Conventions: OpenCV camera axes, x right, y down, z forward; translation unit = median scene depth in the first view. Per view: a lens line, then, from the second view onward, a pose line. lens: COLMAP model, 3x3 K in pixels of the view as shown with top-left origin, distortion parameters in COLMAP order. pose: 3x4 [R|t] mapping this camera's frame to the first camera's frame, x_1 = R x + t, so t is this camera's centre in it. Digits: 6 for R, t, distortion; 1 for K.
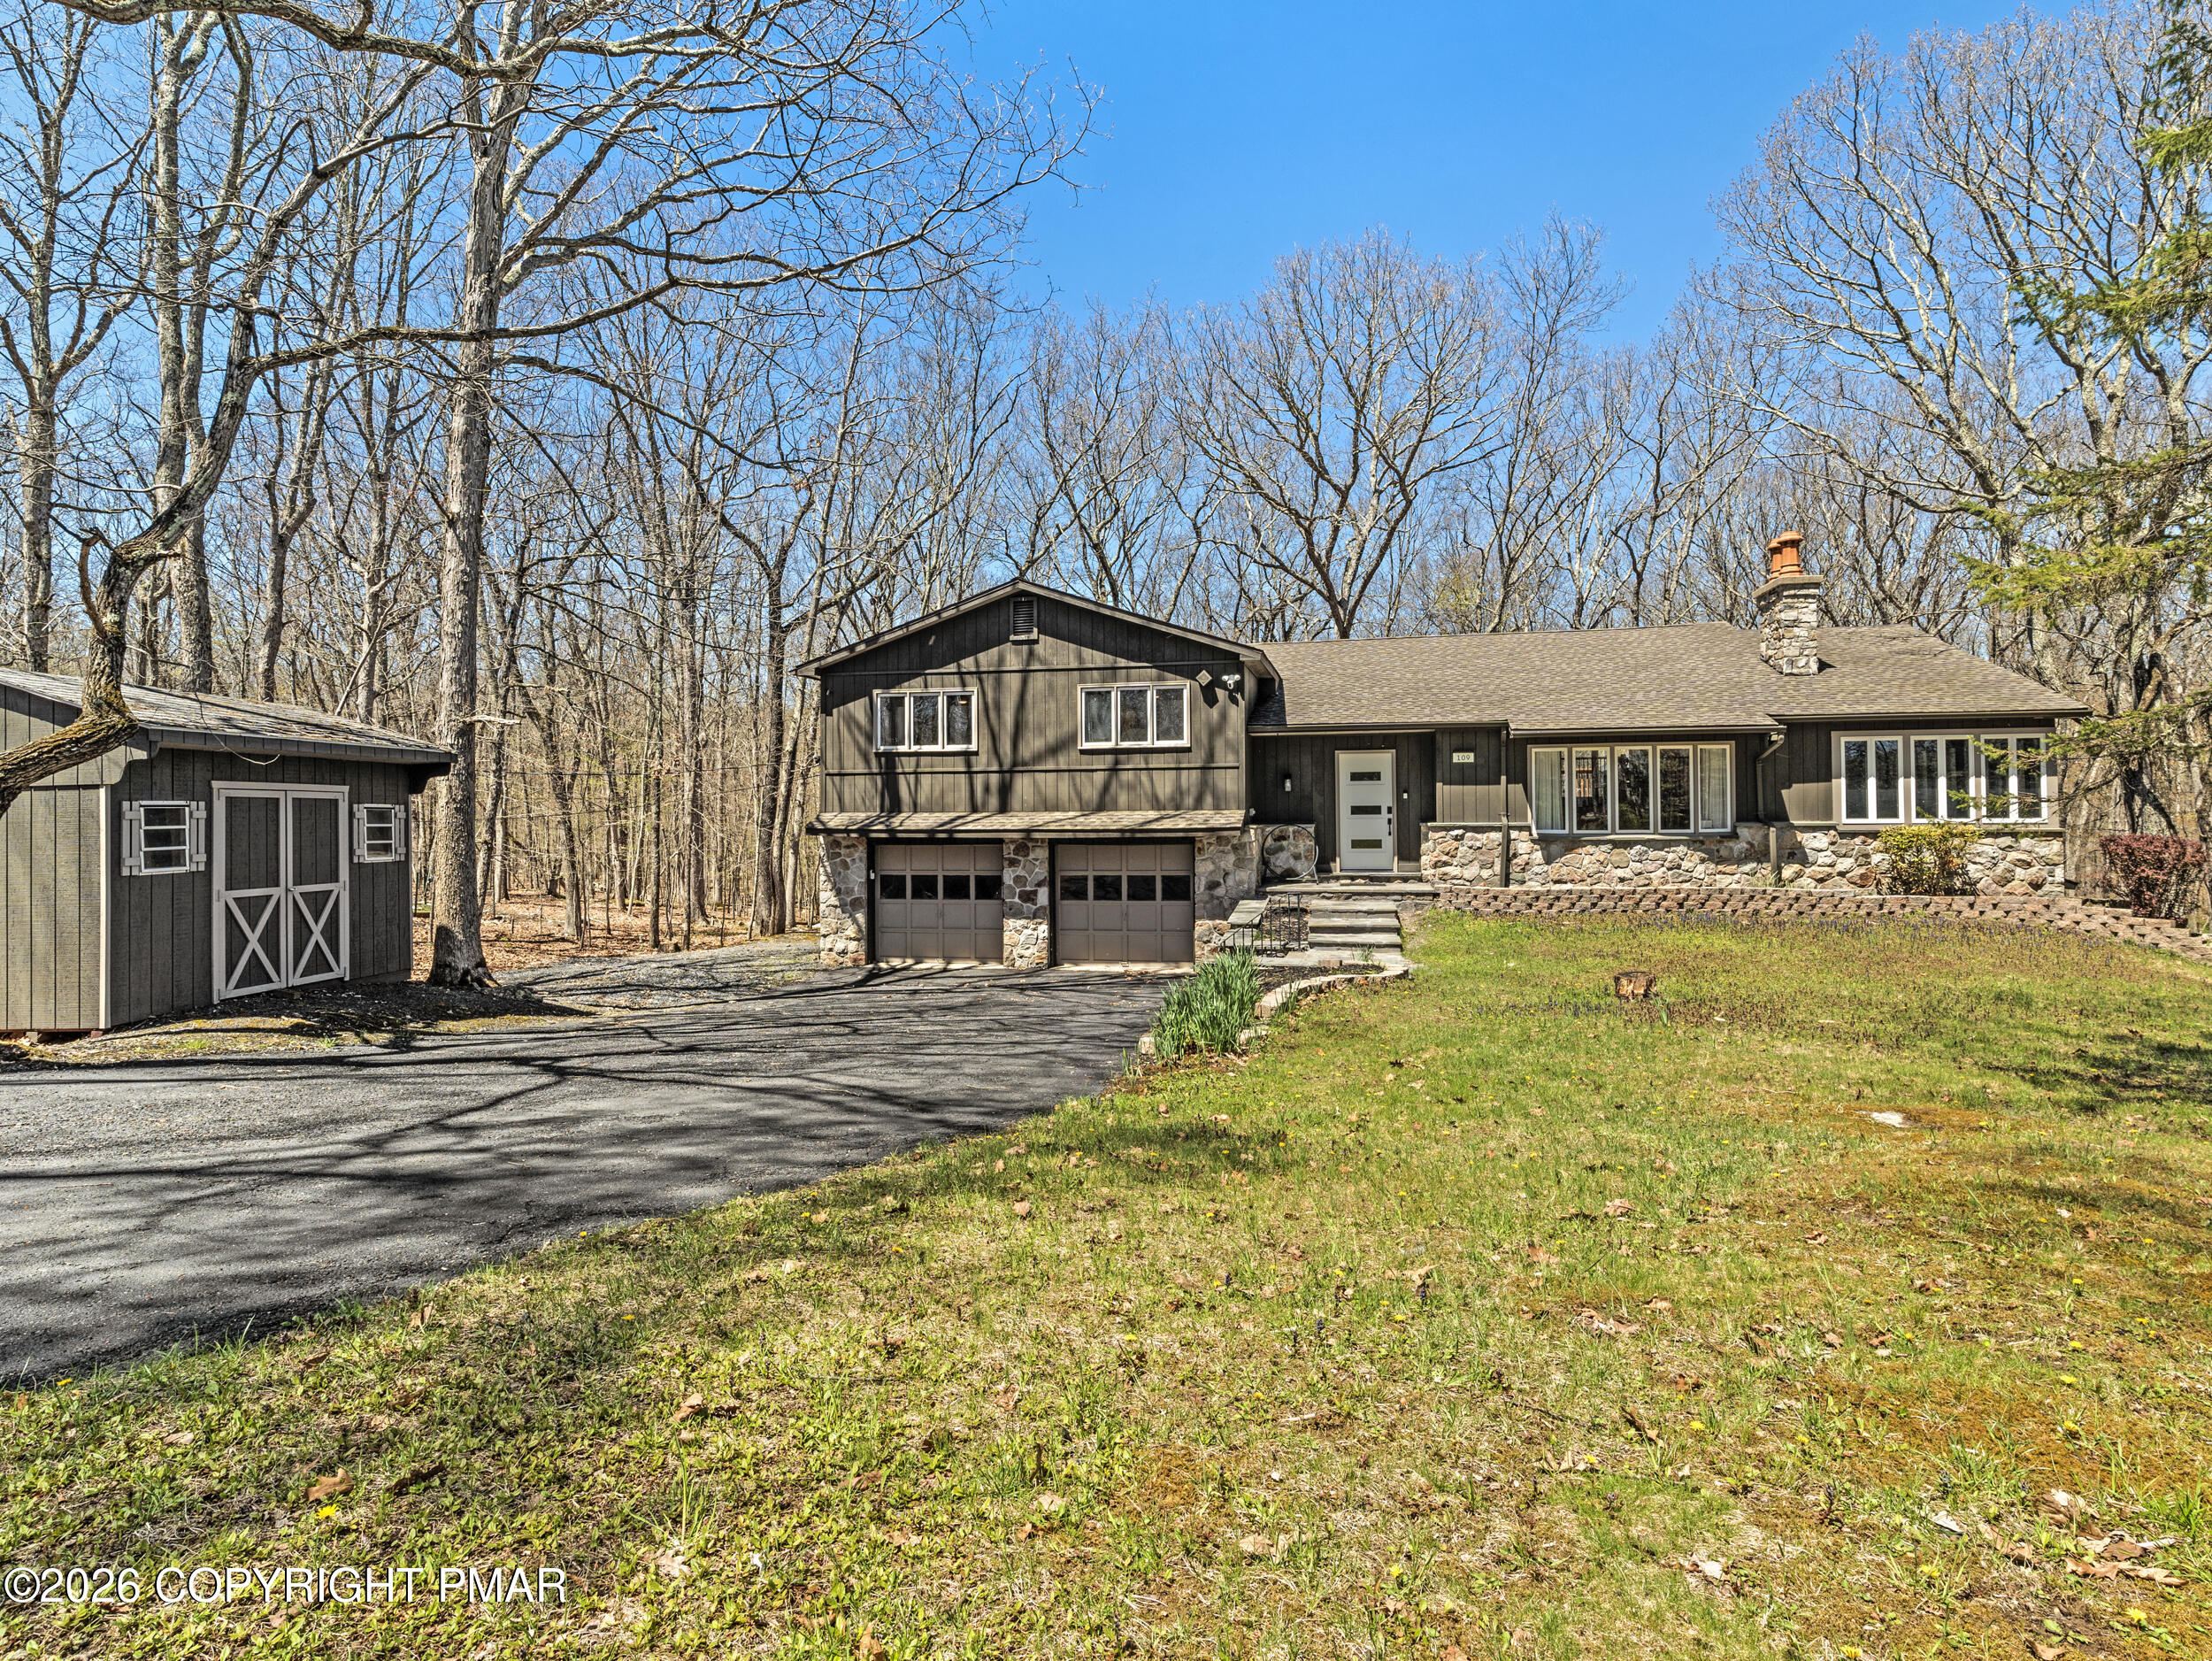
lens RADIAL K [[1212.2, 0, 1117.9], [0, 1212.2, 800.8], [0, 0, 1]] dist [-0.000822, 0.001532]
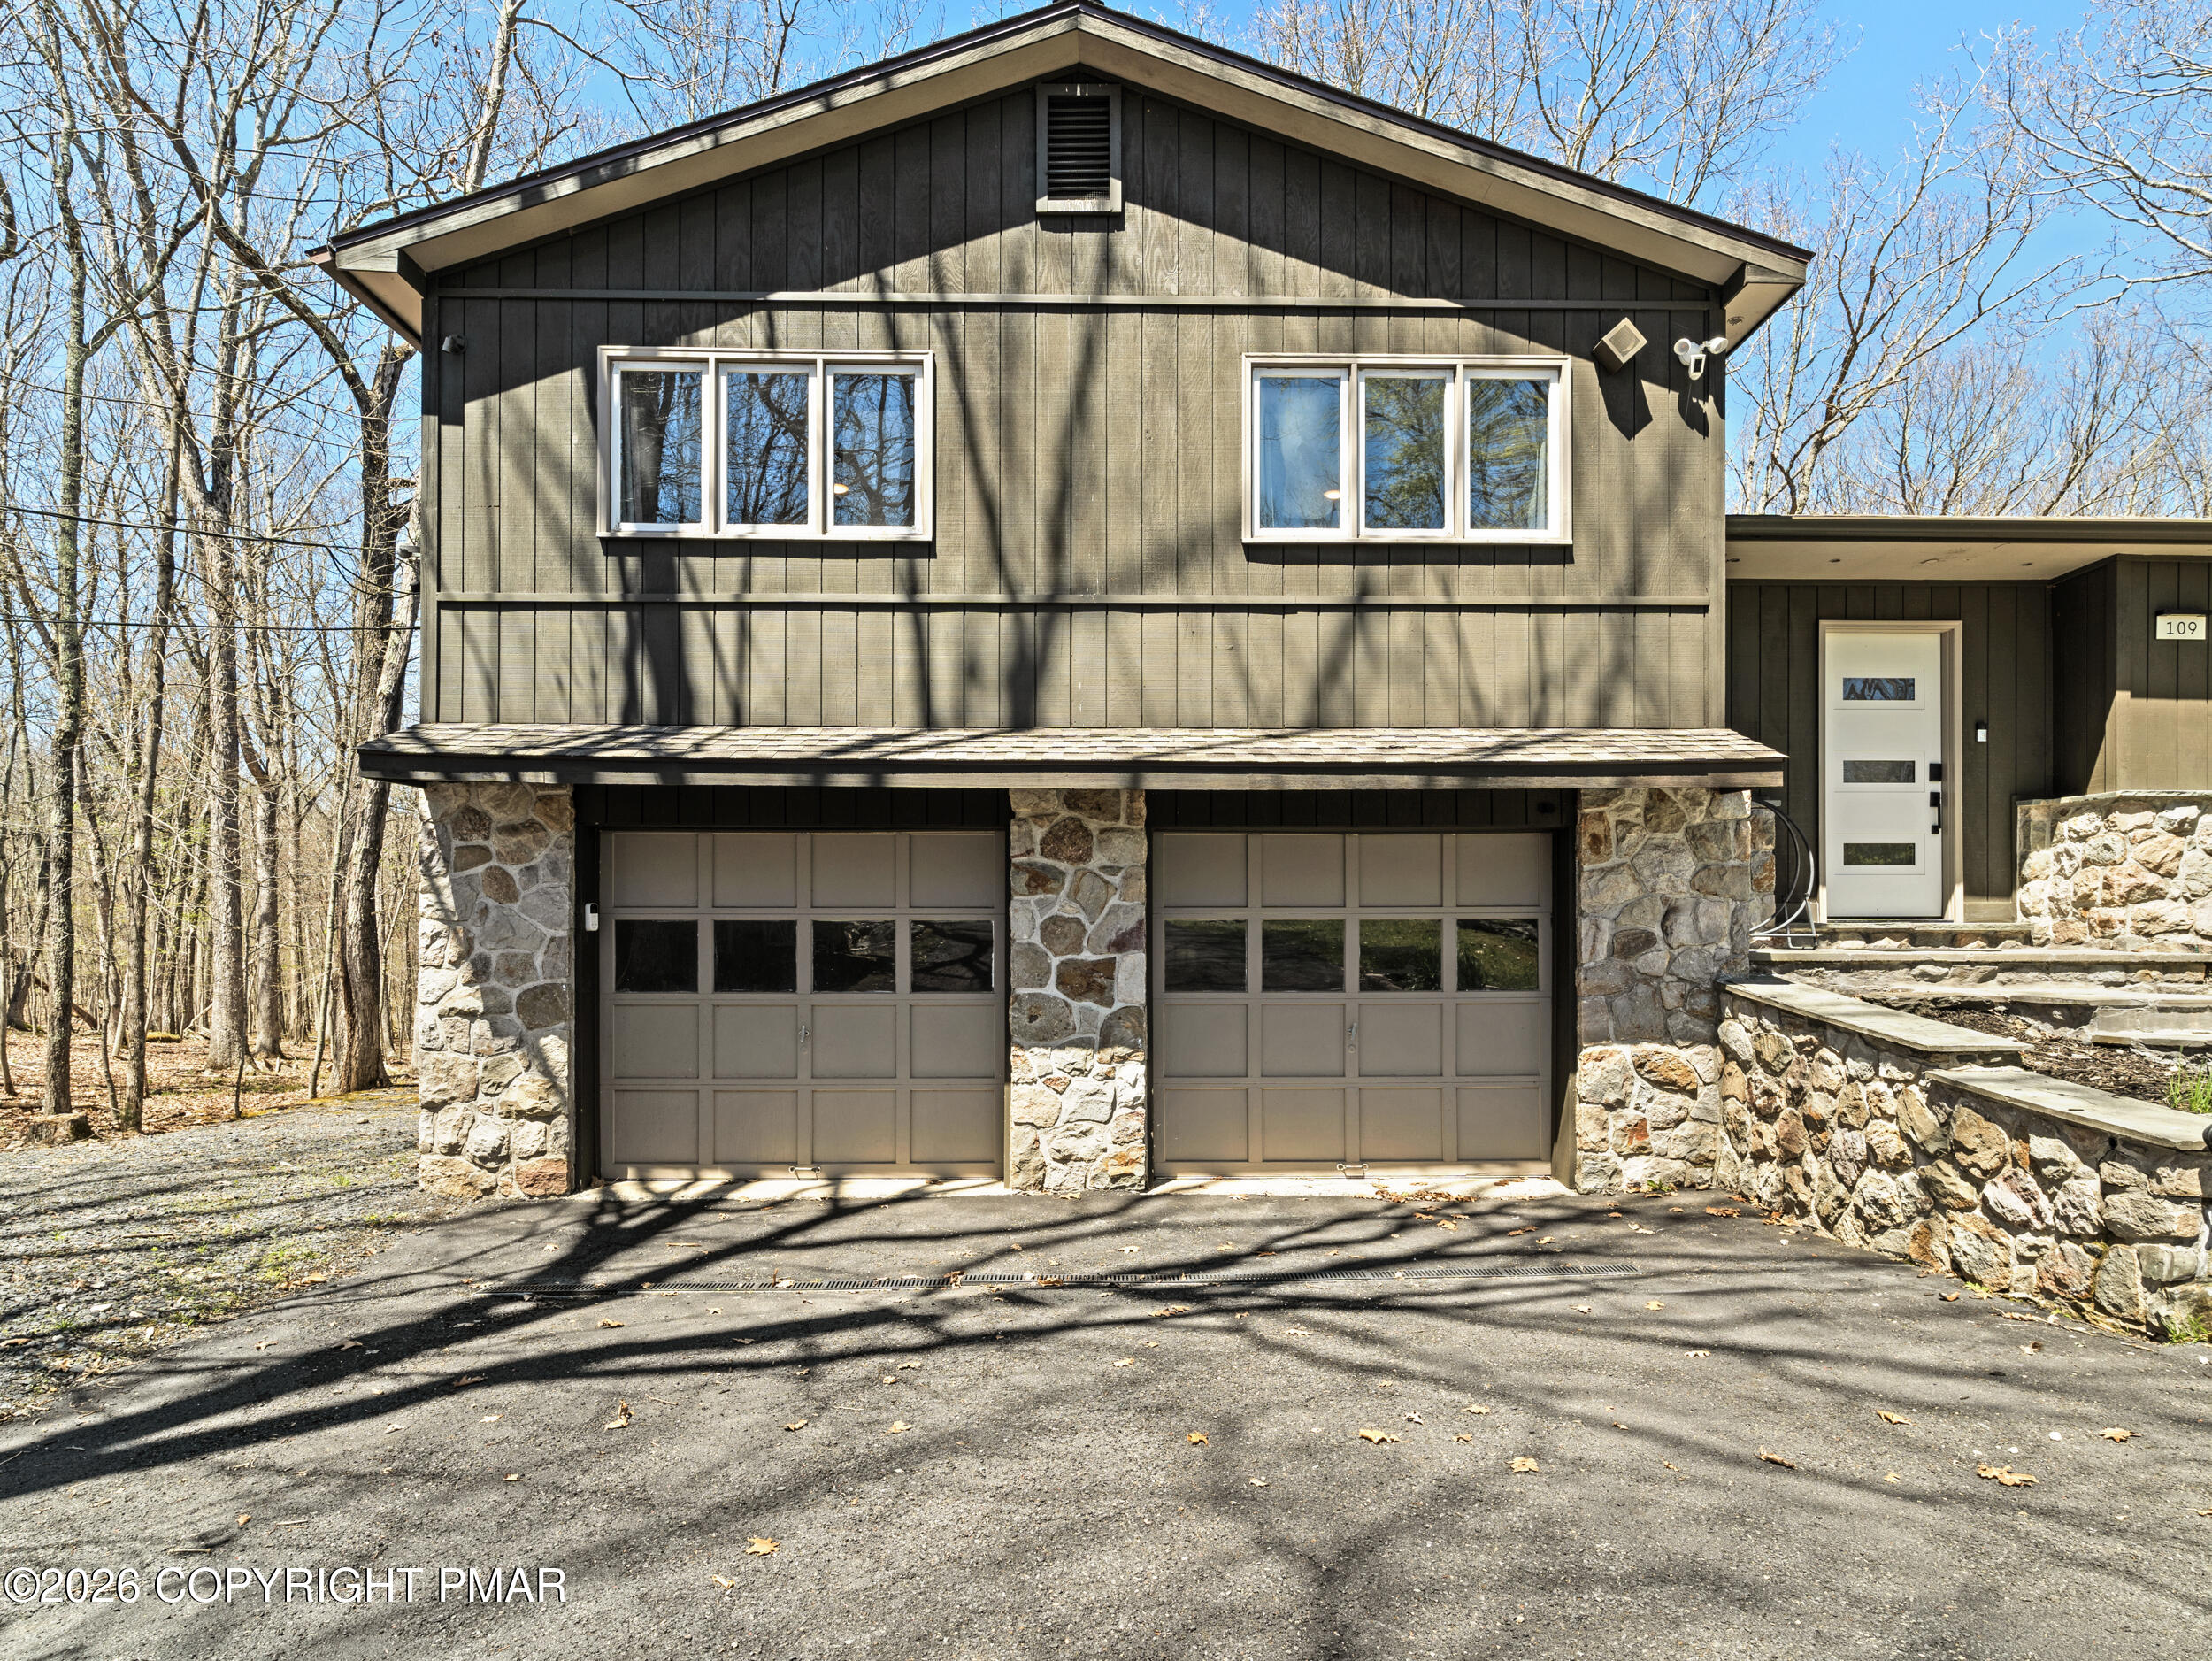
lens RADIAL K [[1212.2, 0, 1123.4], [0, 1212.2, 939.5], [0, 0, 1]] dist [-0.000822, 0.001532]
pose [[0.977158, 0.006811, 0.212406, -0.136485], [-0.008787, 0.999926, 0.008364, 0.065067], [-0.212333, -0.010039, 0.977146, 0.669682]]
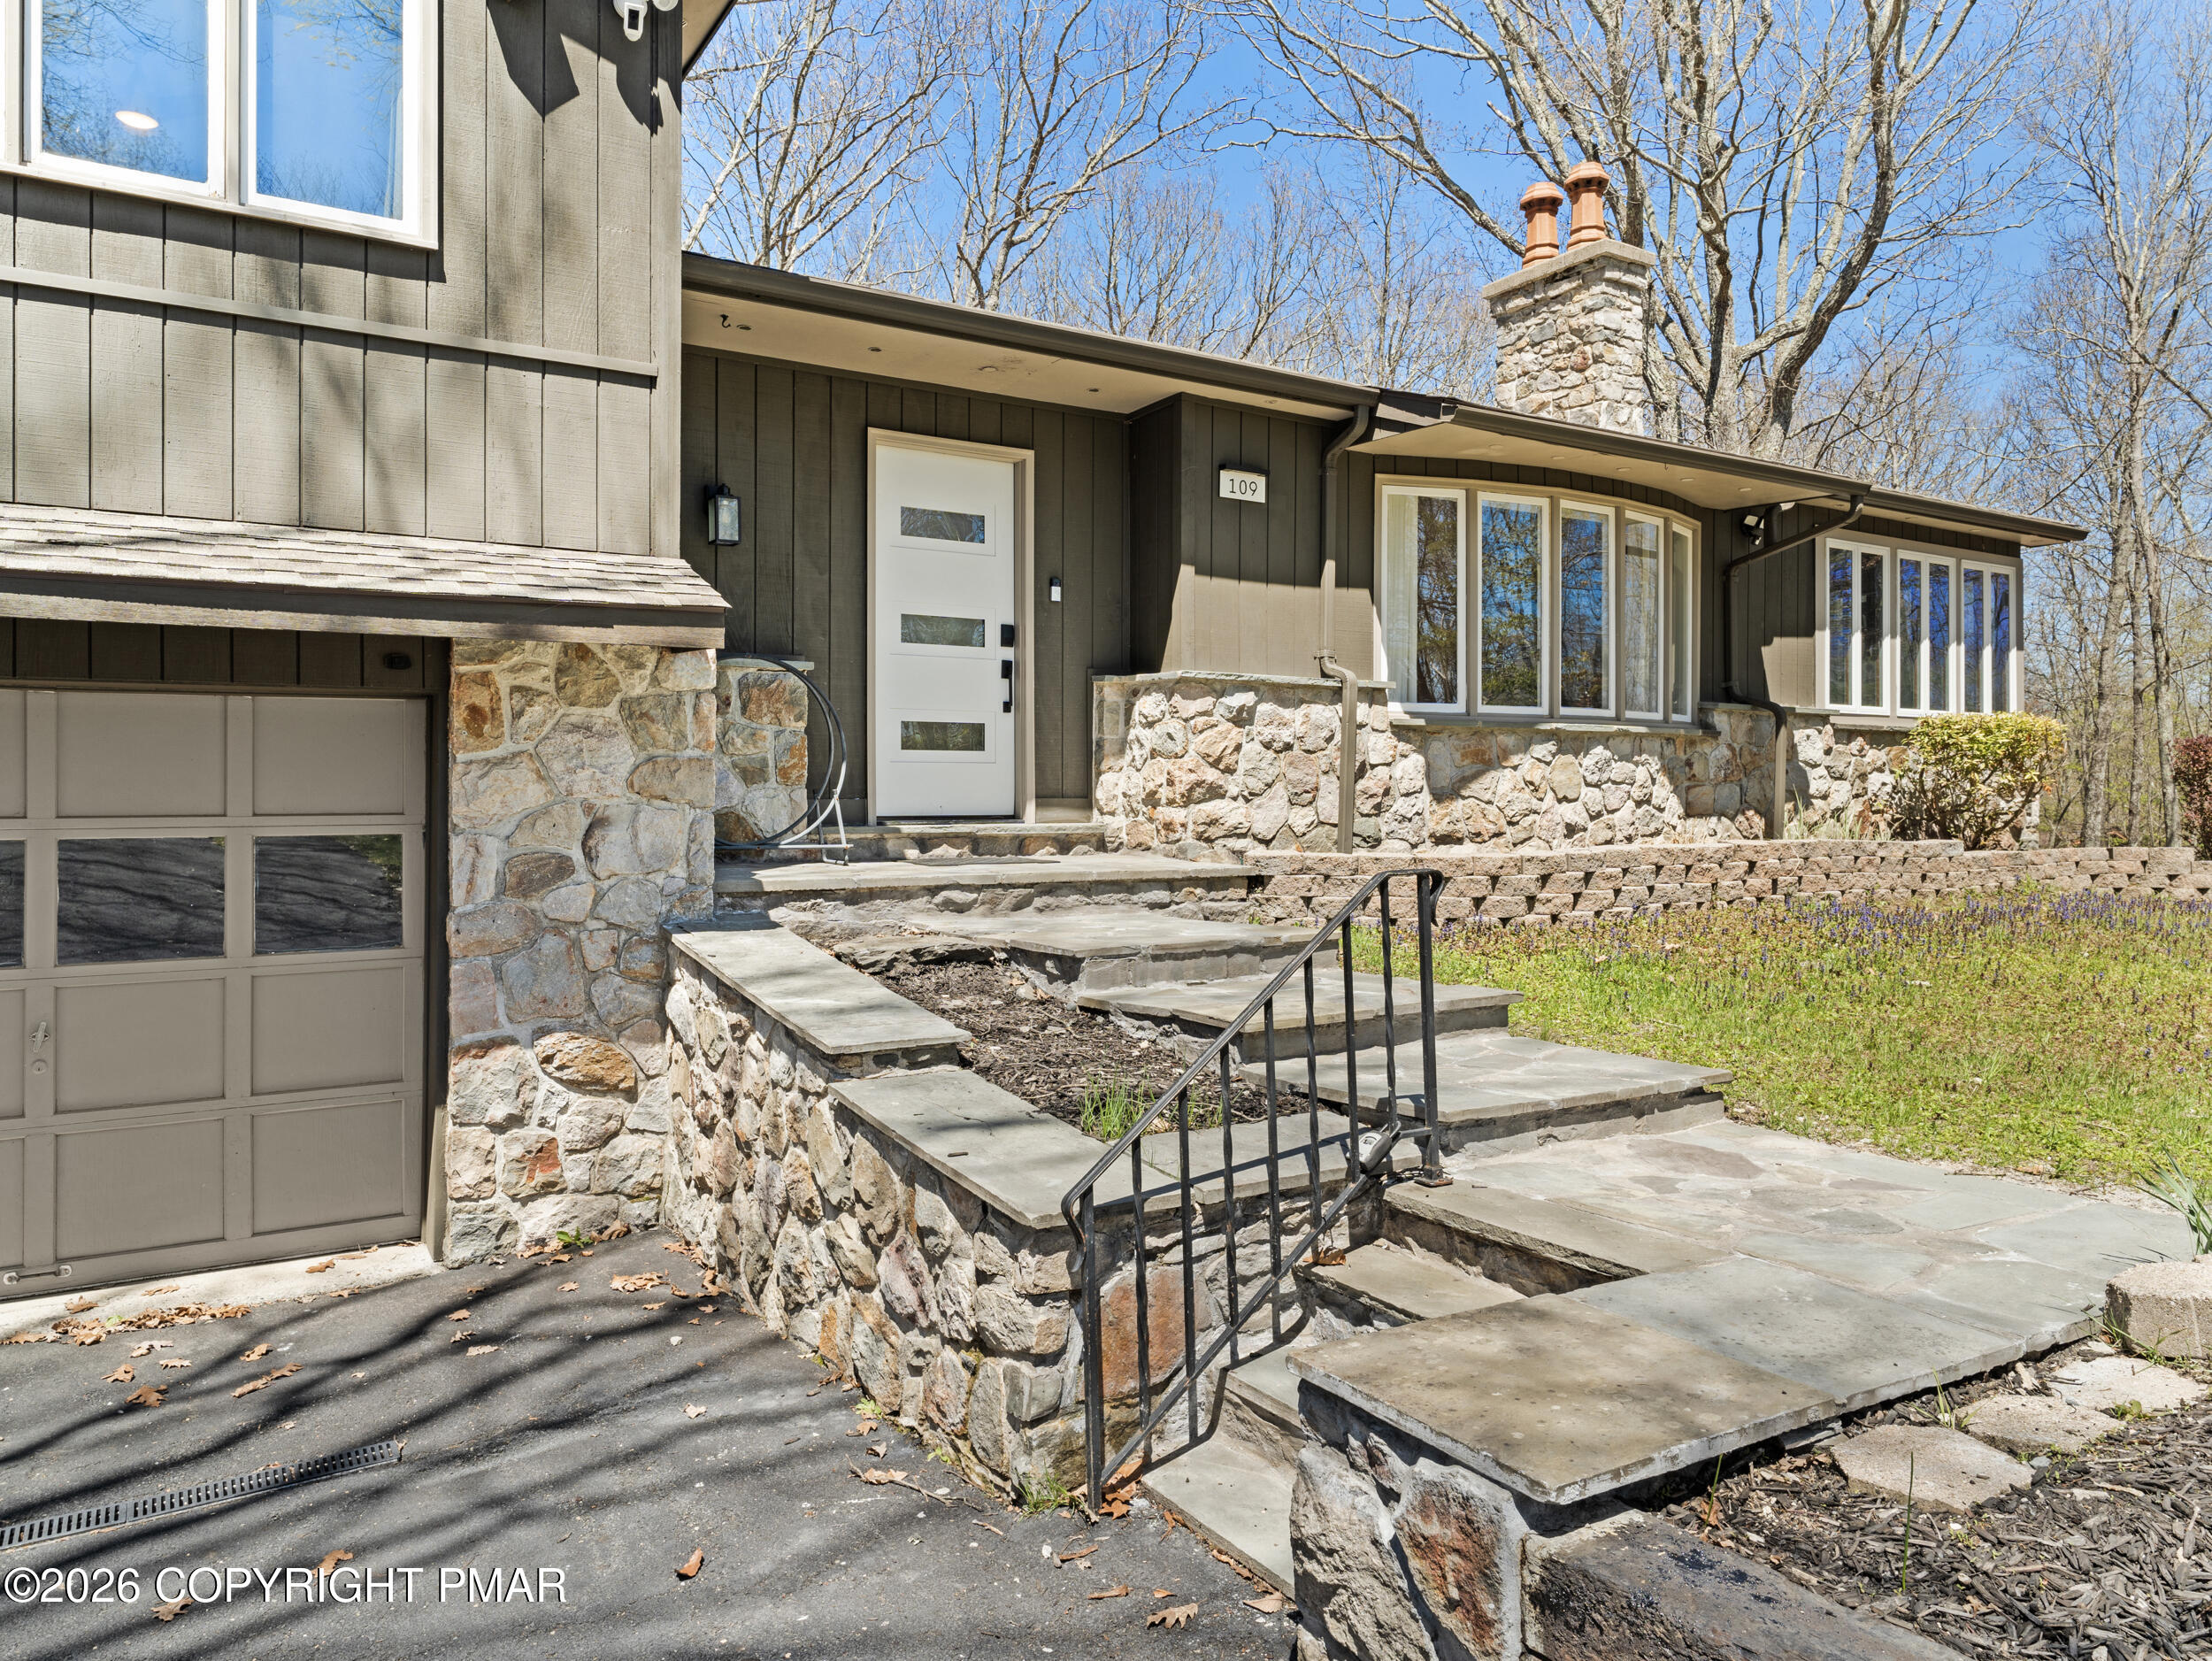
lens RADIAL K [[1494.5, 0, 1100.1], [0, 1494.5, 791.5], [0, 0, 1]] dist [-0.005227, 0.003721]
pose [[0.730194, 0.009732, 0.683170, -0.036503], [-0.012638, 0.999920, -0.000736, 0.051407], [-0.683123, -0.008097, 0.730259, 0.699984]]
